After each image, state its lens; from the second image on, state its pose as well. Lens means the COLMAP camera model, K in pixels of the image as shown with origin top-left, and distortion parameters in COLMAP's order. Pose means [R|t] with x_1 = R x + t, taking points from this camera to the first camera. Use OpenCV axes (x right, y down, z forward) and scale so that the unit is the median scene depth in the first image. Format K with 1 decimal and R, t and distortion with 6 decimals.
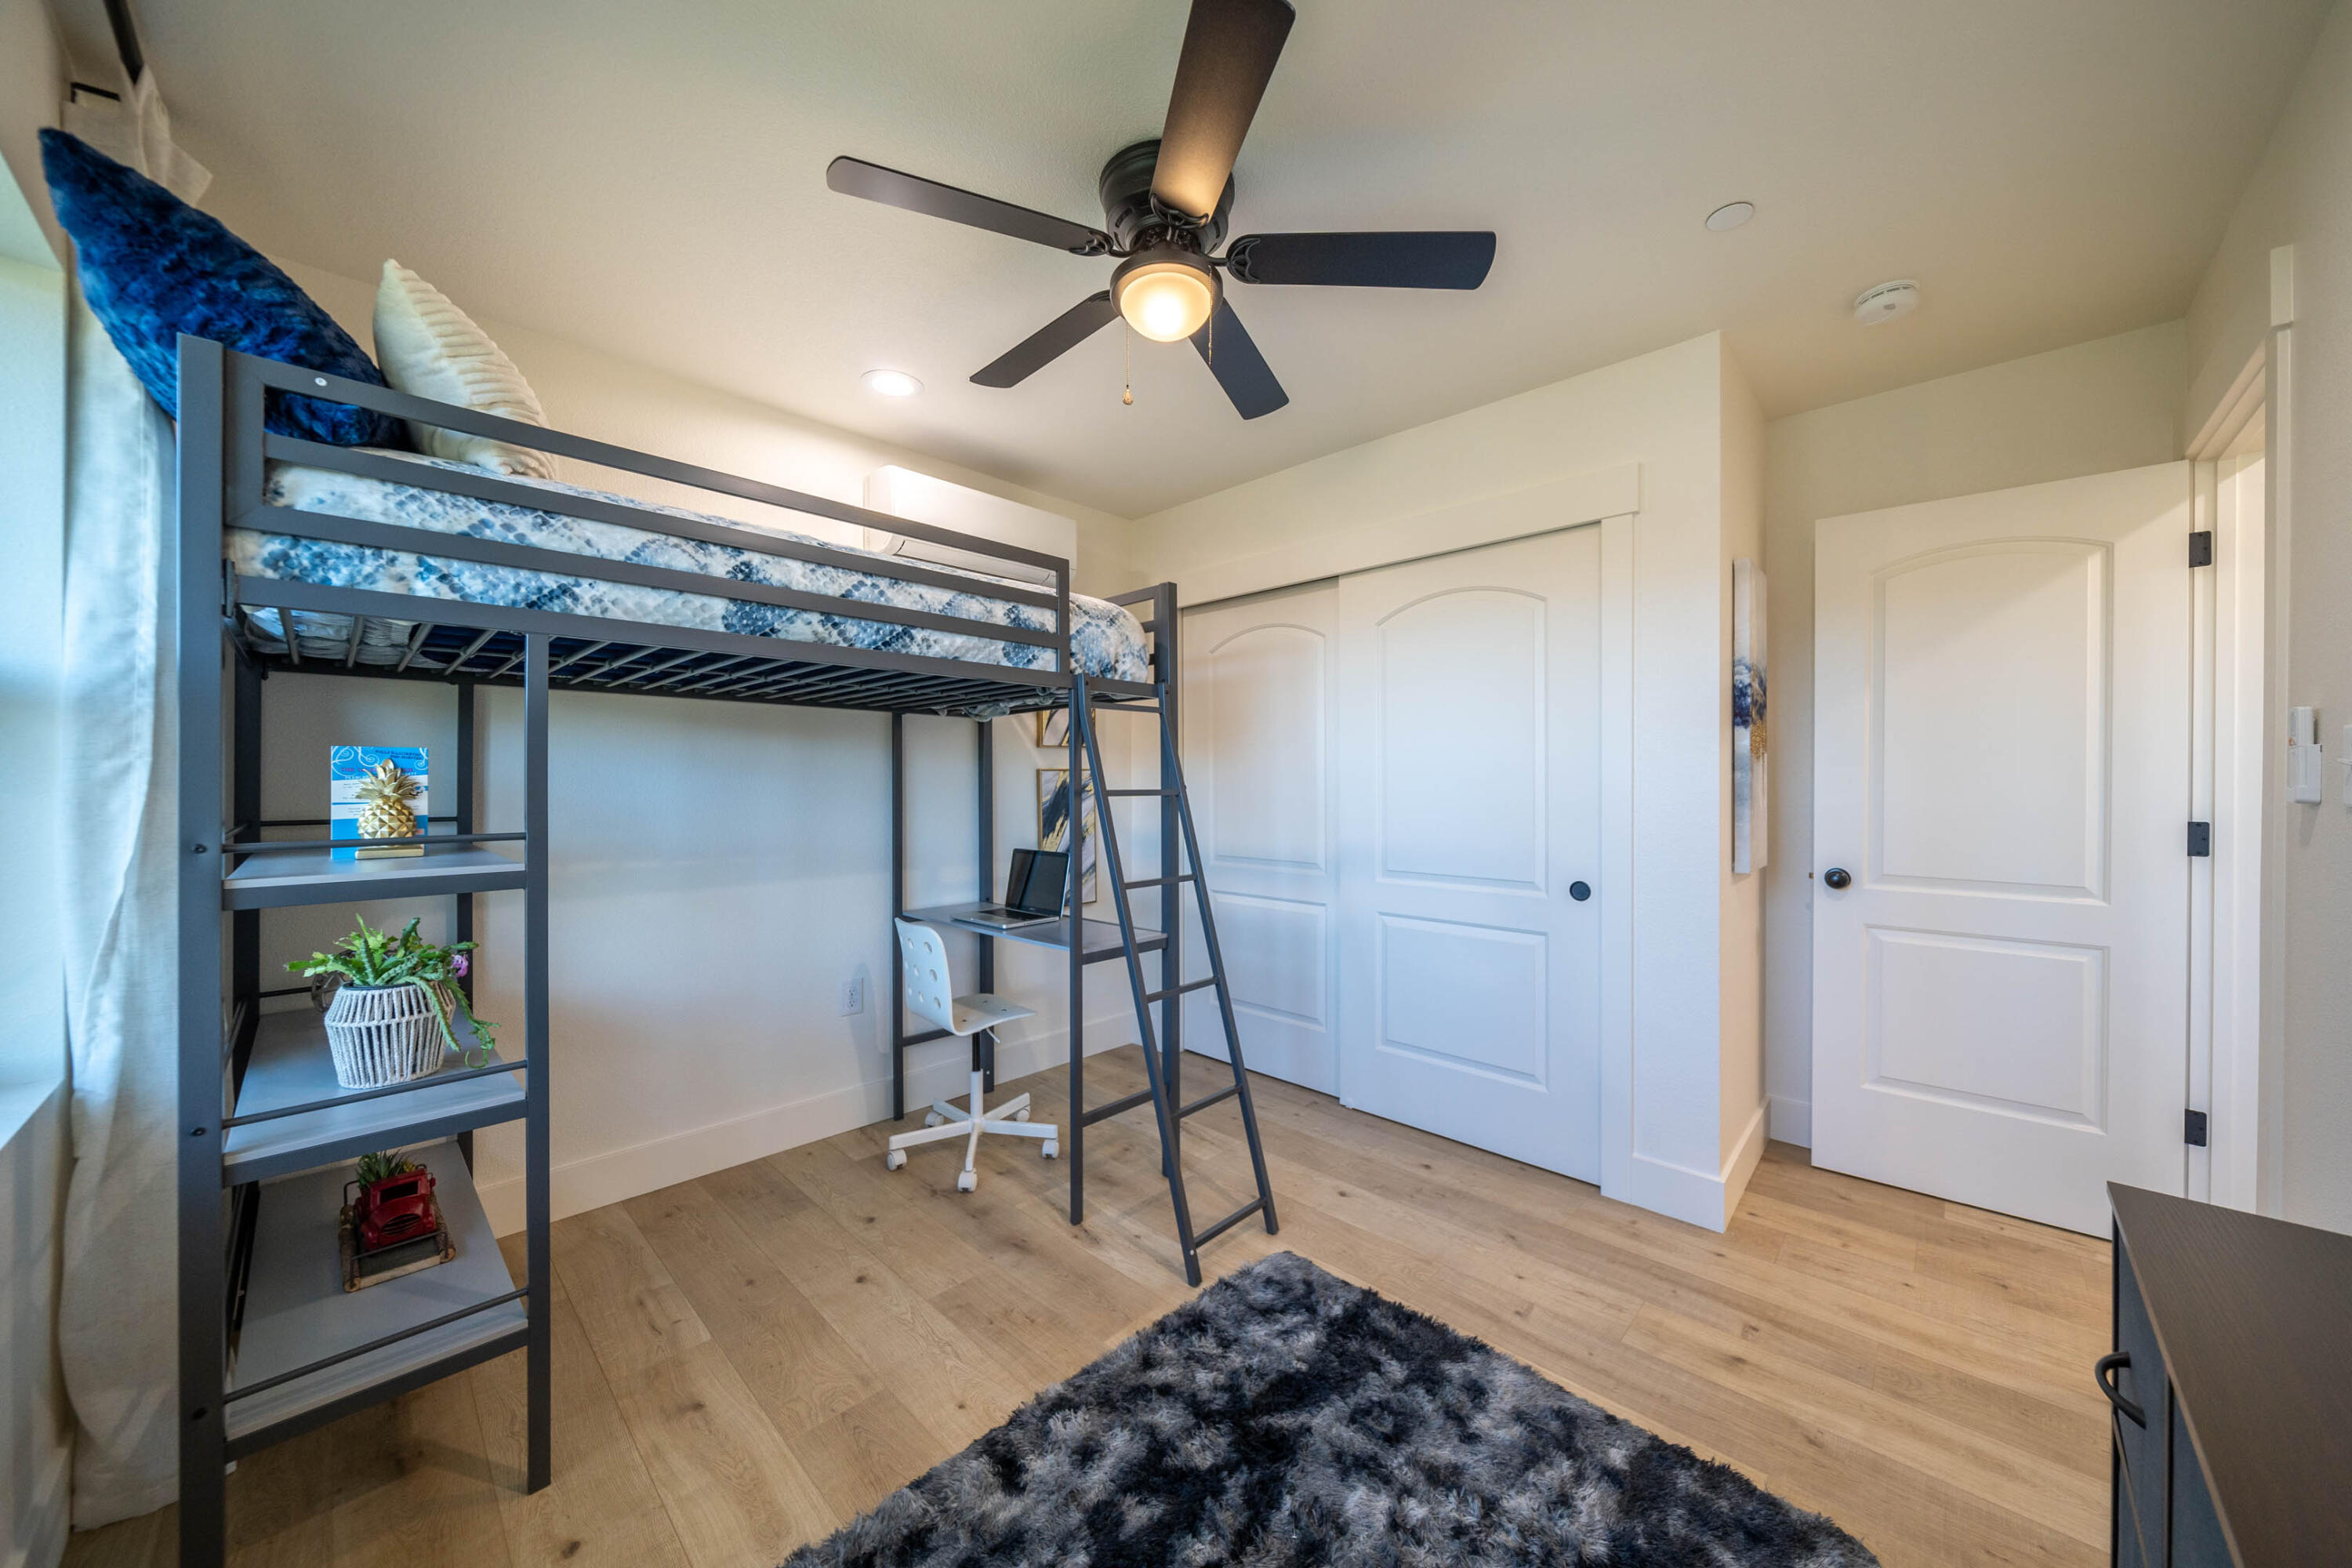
lens RADIAL K [[811.8, 0, 1174.9], [0, 811.8, 790.3], [0, 0, 1]] dist [-0.001393, -0.000076]
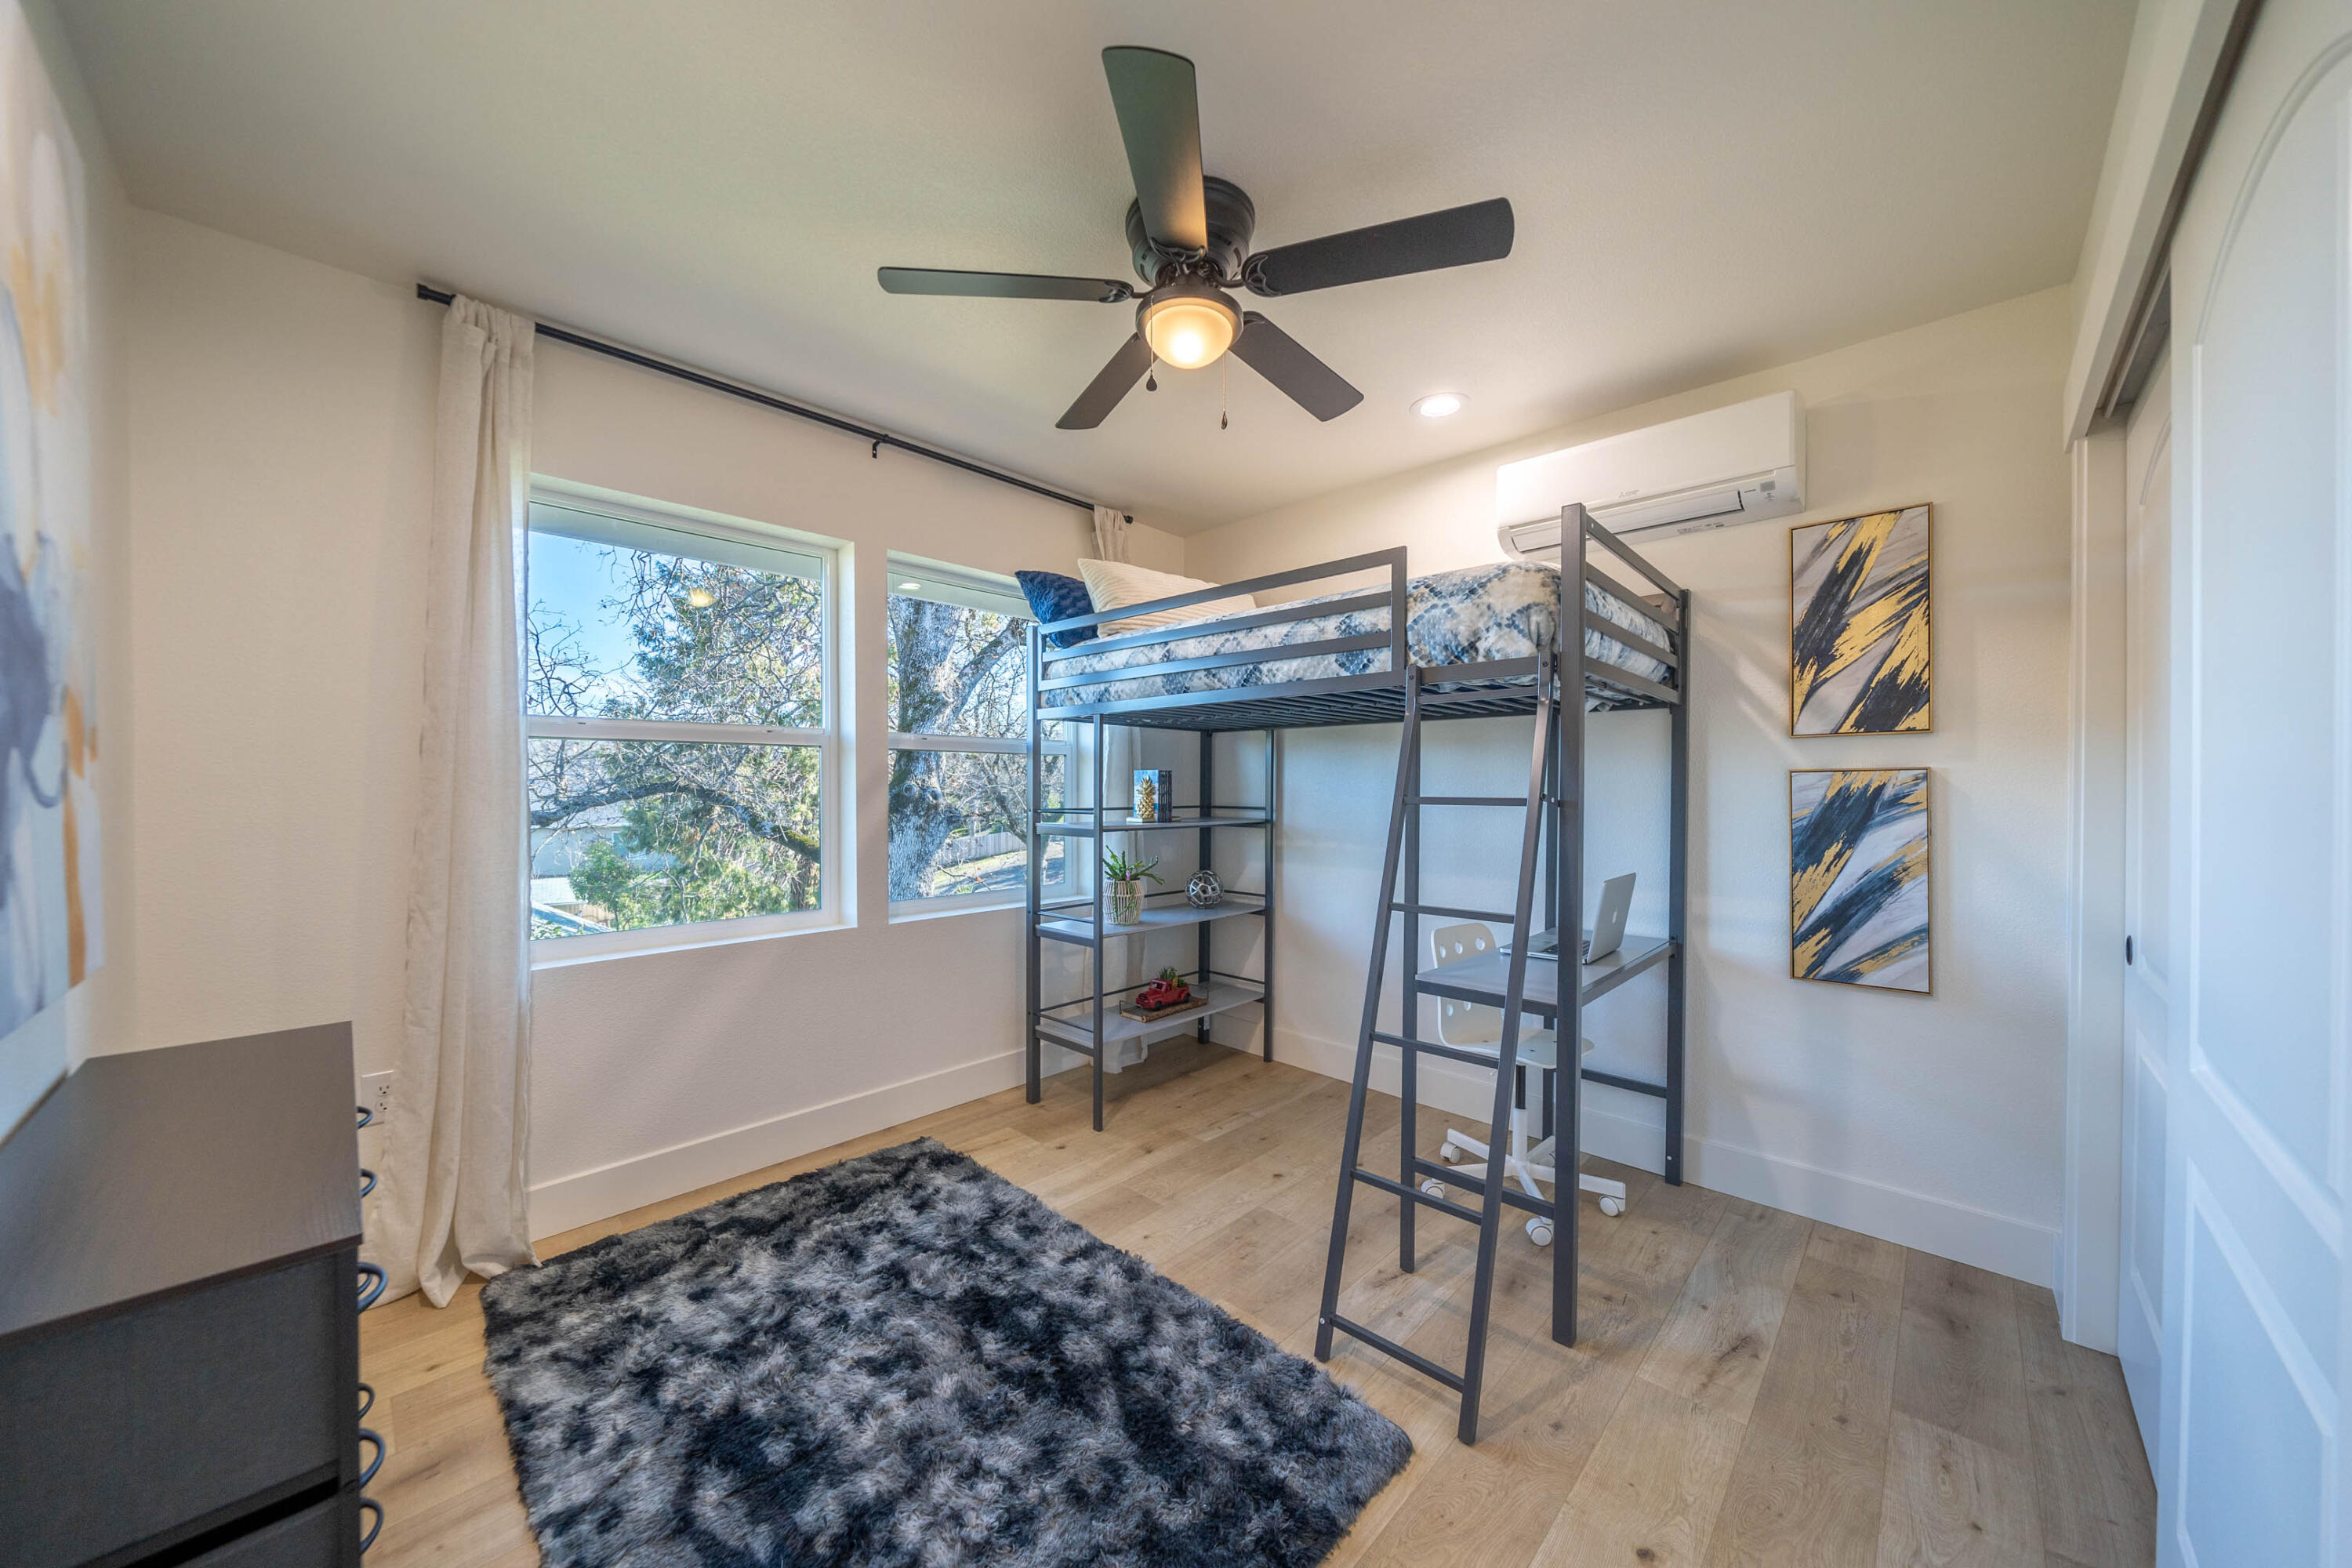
lens RADIAL K [[821.6, 0, 1172.3], [0, 821.6, 803.4], [0, 0, 1]] dist [0.000000, -0.000035]
pose [[-0.000052, 0.020032, -0.999799, 0.926129], [-0.014082, 0.999700, 0.020031, -0.008245], [0.999901, 0.014080, 0.000230, 0.851092]]
